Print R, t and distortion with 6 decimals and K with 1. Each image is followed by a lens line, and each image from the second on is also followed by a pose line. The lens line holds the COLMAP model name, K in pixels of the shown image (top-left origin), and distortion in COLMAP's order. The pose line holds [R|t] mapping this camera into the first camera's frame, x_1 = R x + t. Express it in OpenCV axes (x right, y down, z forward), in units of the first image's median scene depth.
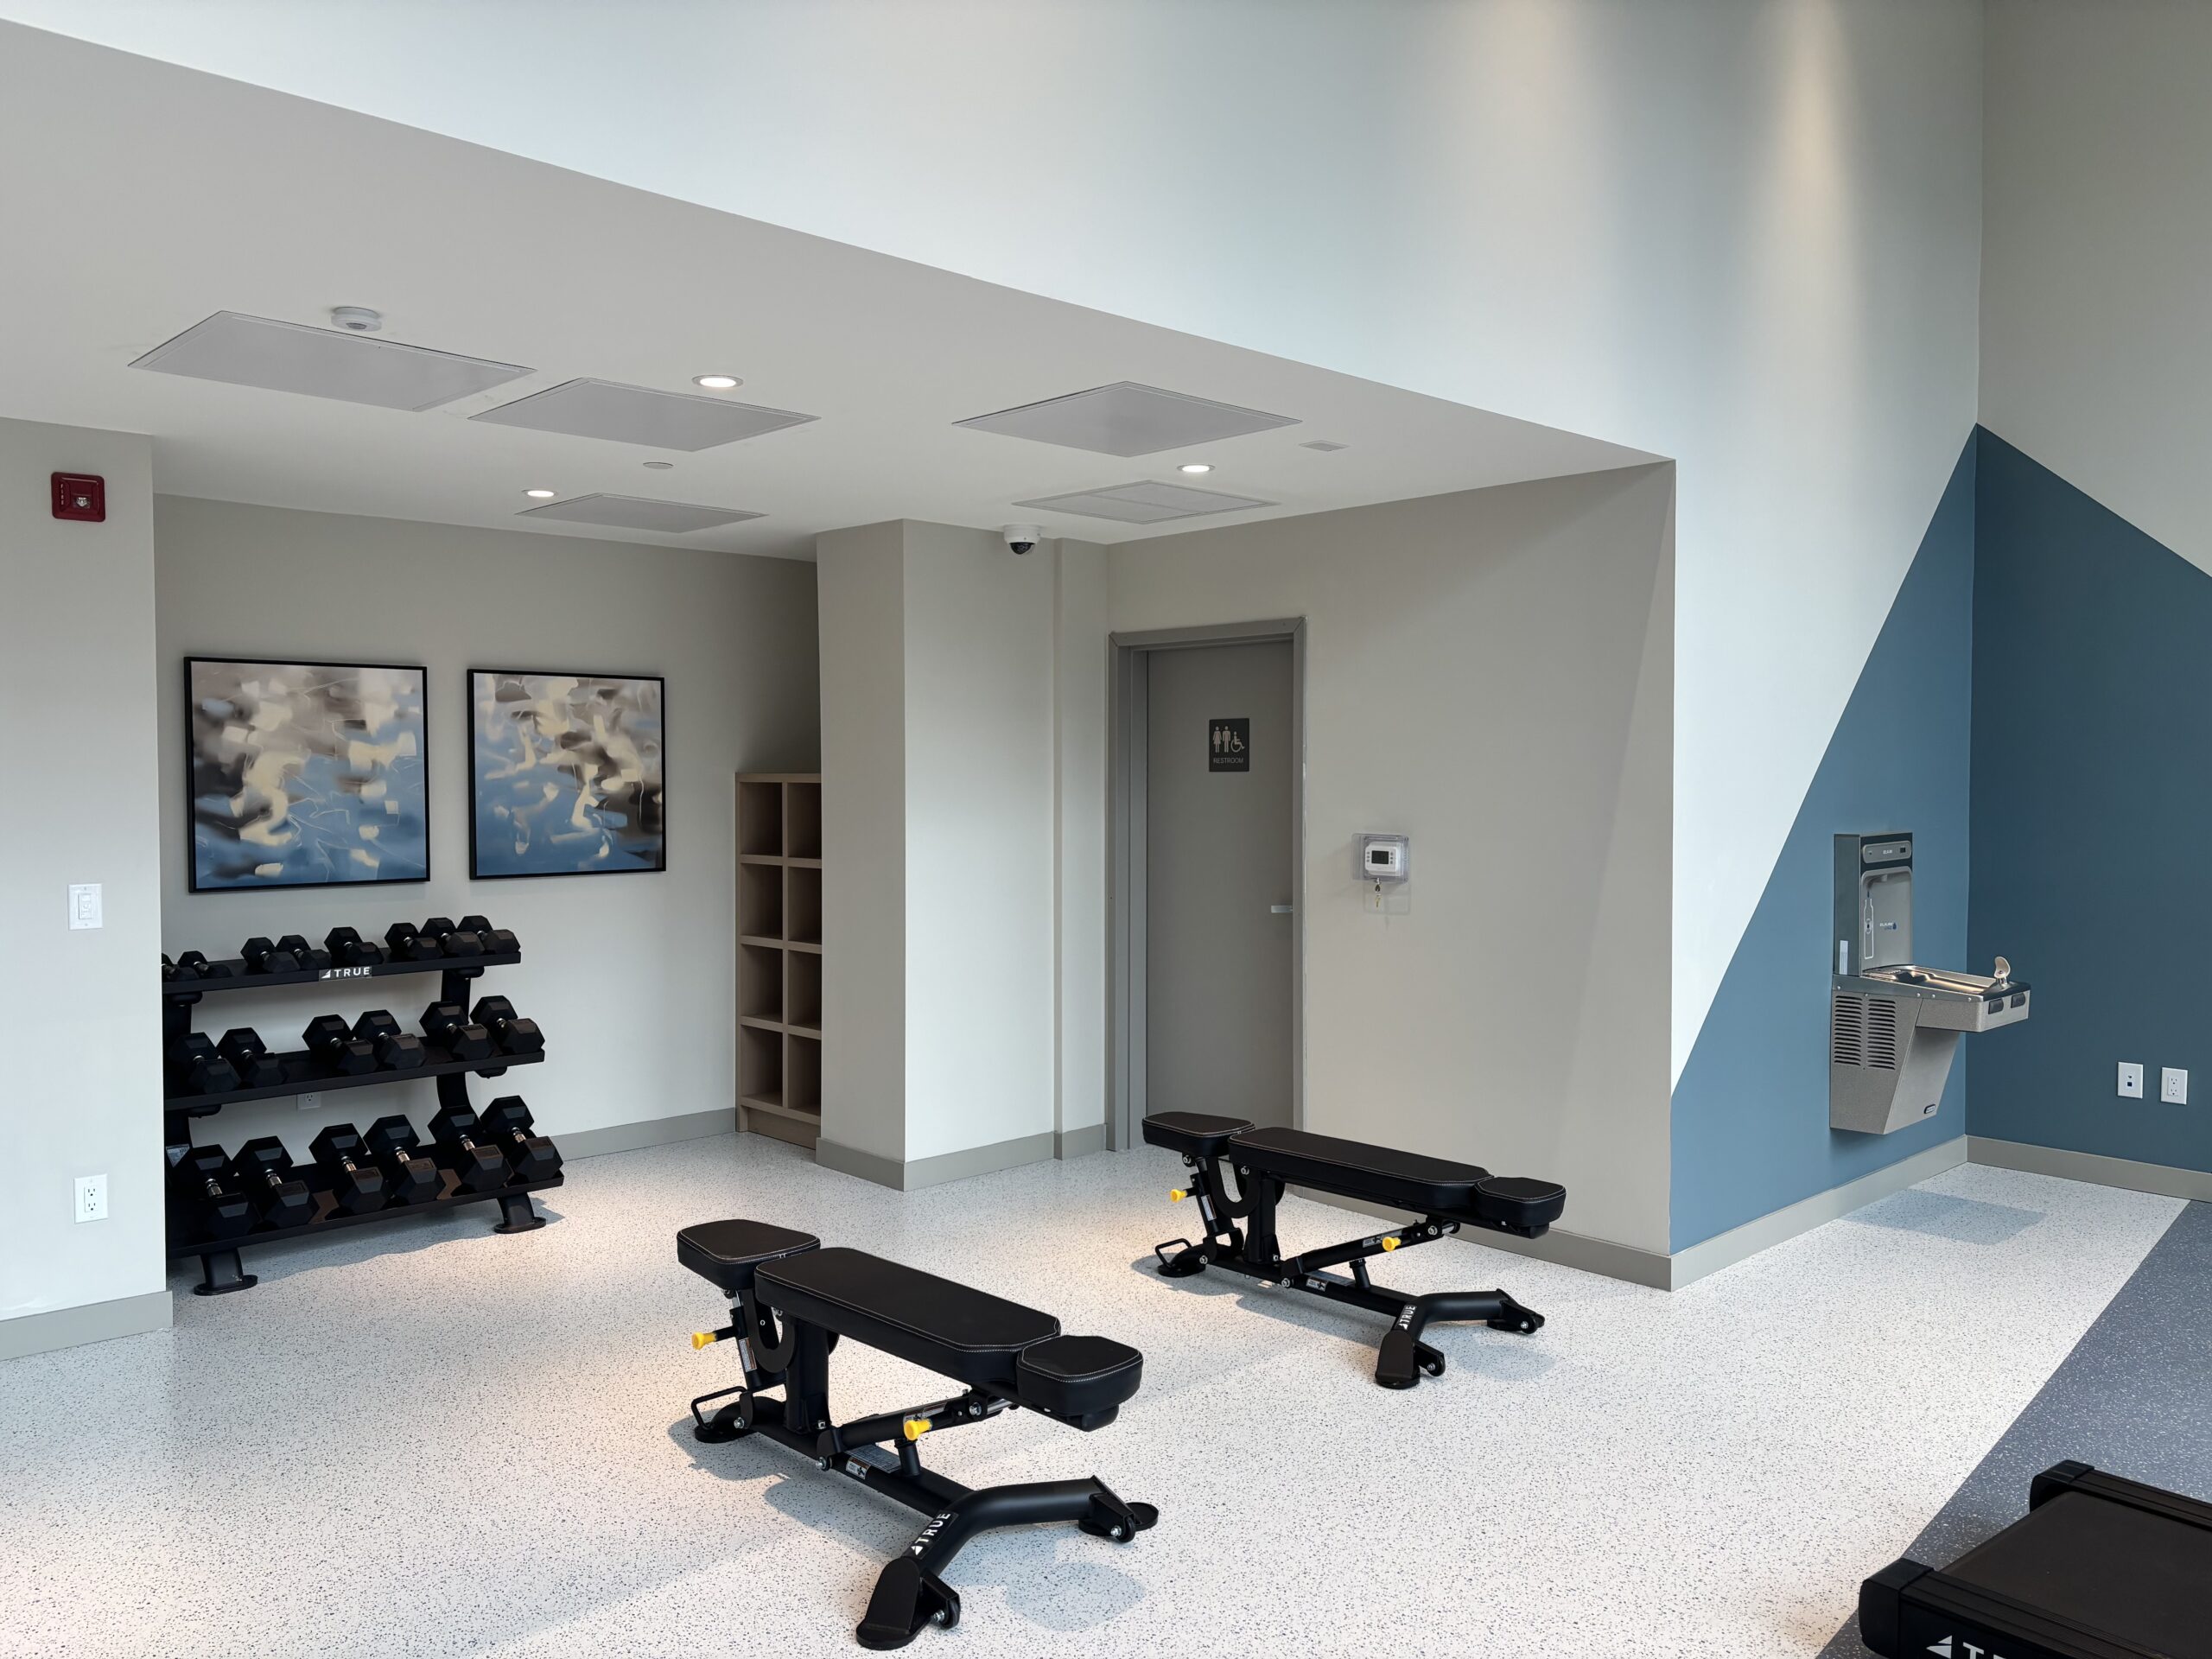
lens RADIAL K [[1664.5, 0, 1106.0], [0, 1664.5, 829.5], [0, 0, 1]] dist [0.063847, -0.094780]
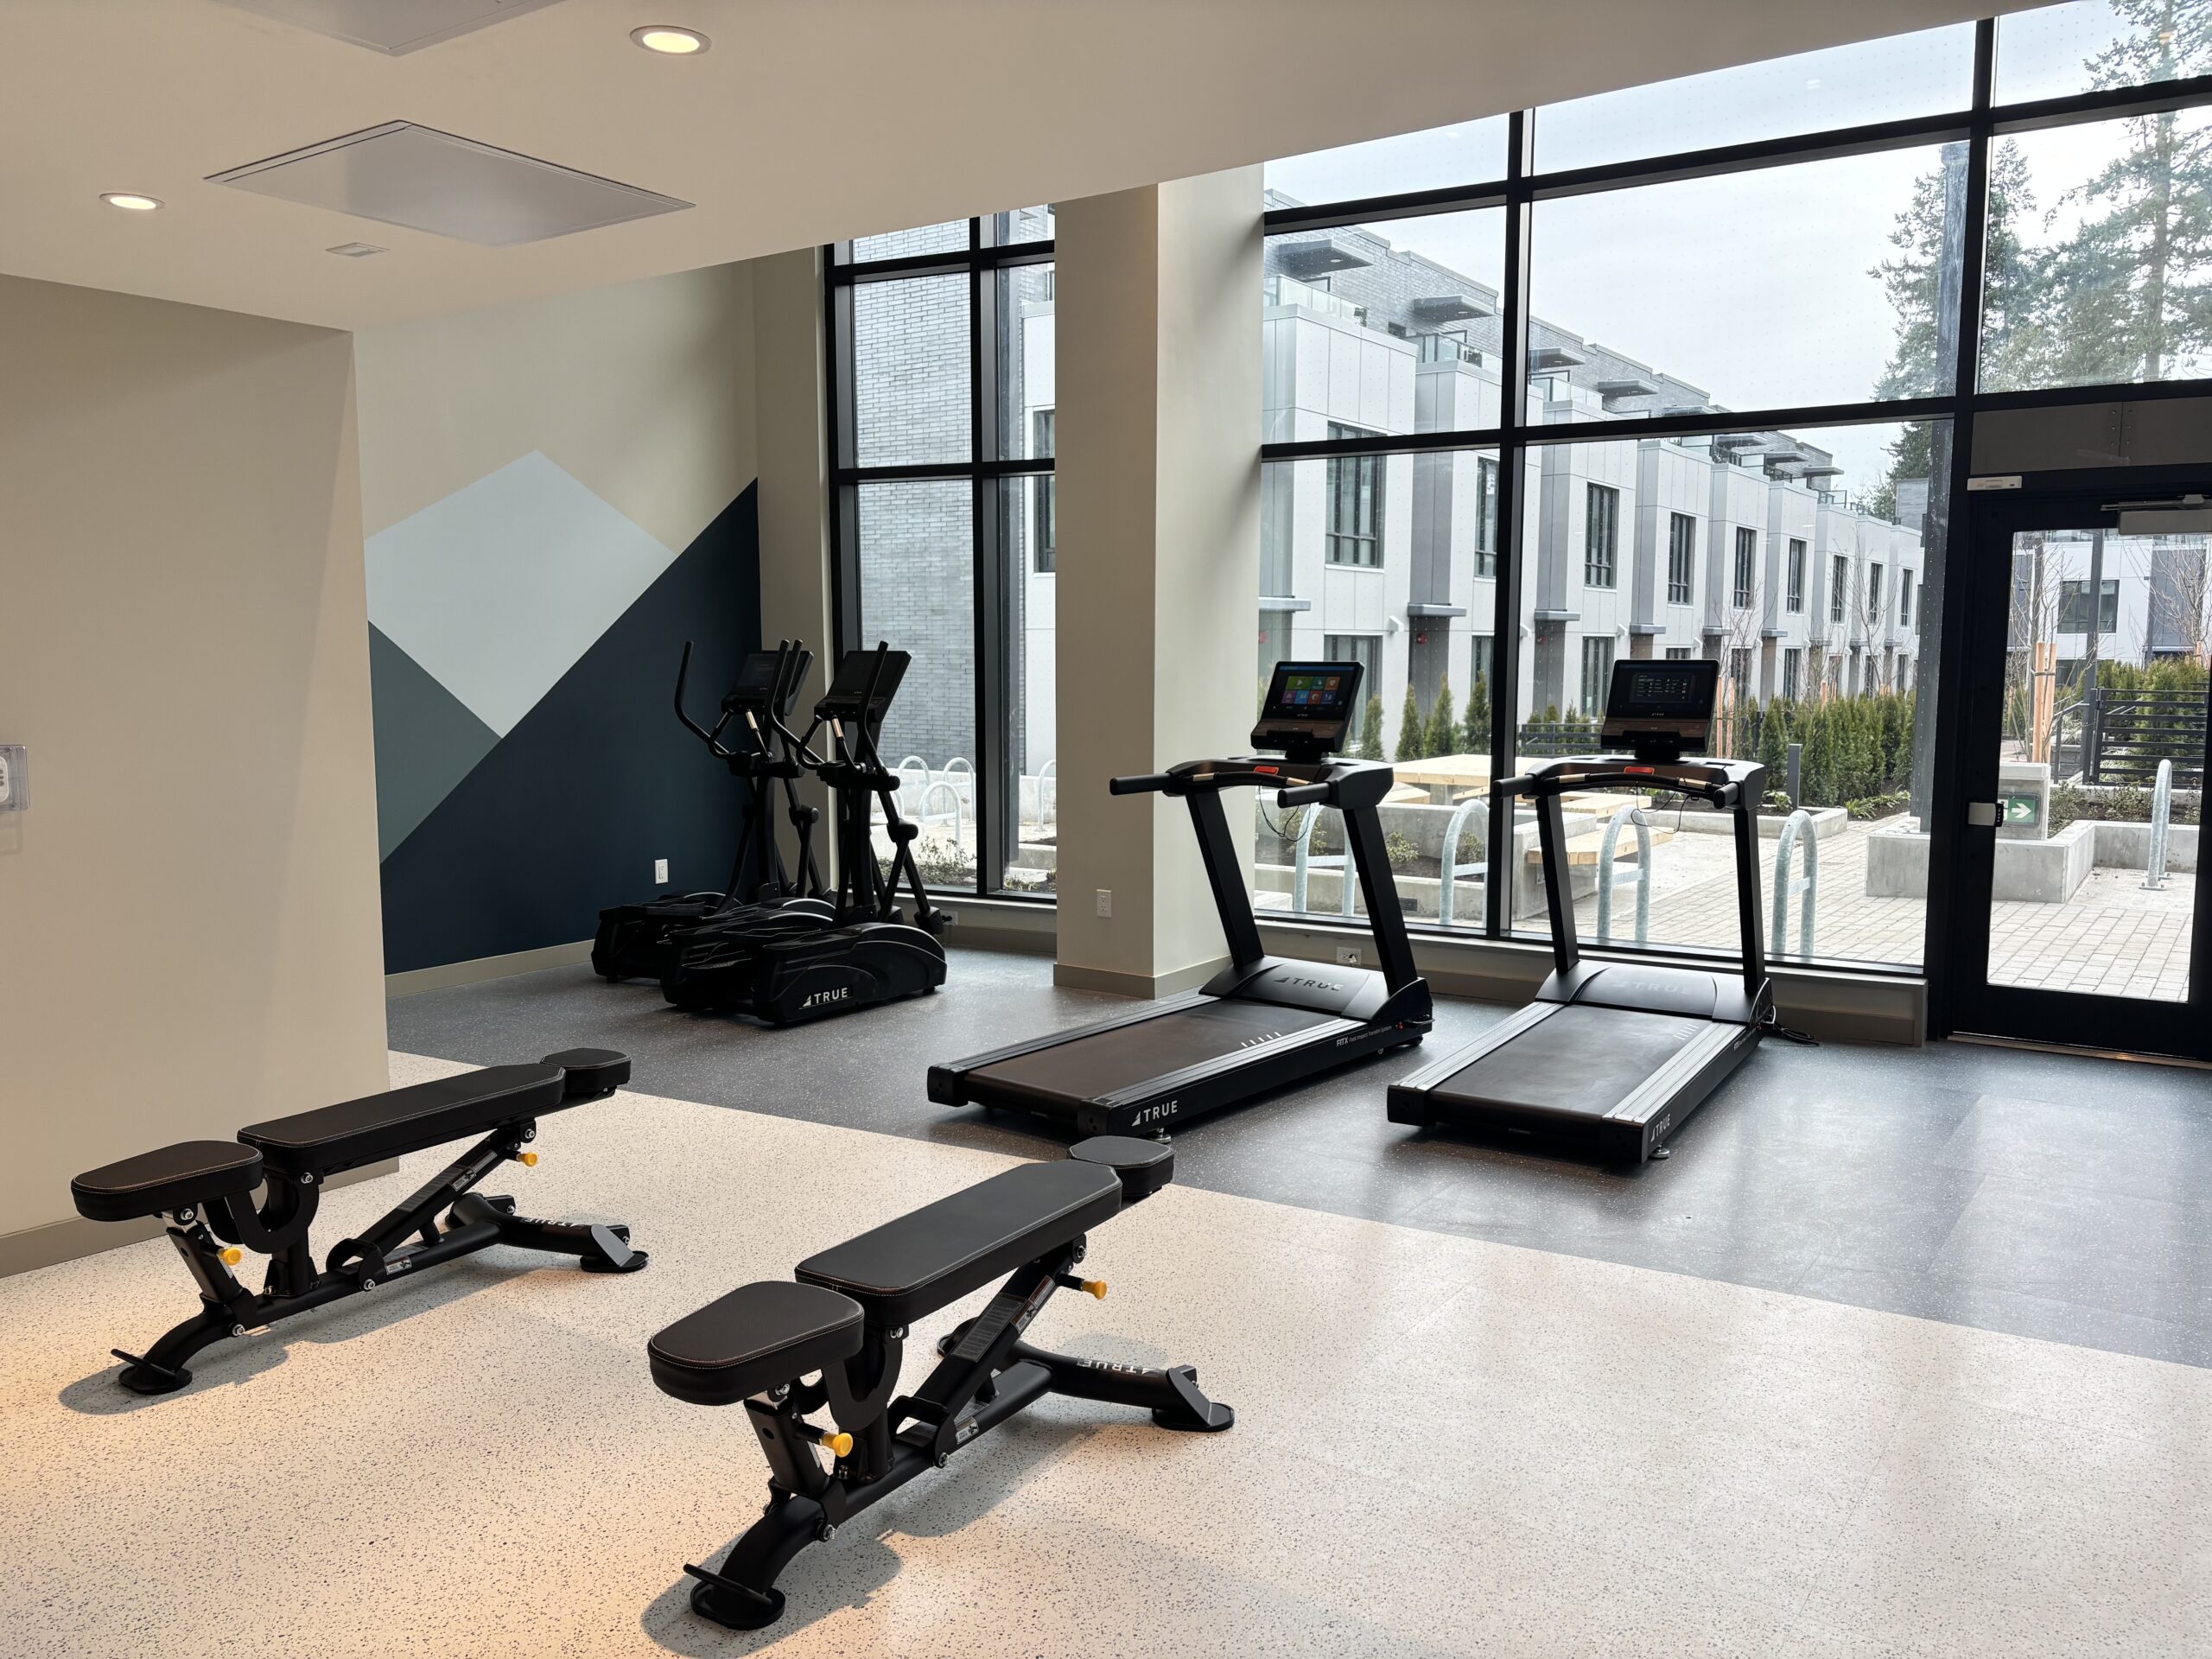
lens RADIAL K [[1664.5, 0, 1106.0], [0, 1664.5, 829.5], [0, 0, 1]] dist [0.063847, -0.094780]
pose [[-0.203420, -0.101088, 0.973859, -0.718453], [0.039426, 0.993003, 0.111310, -0.024659], [-0.978297, 0.061038, -0.198011, 0.776581]]
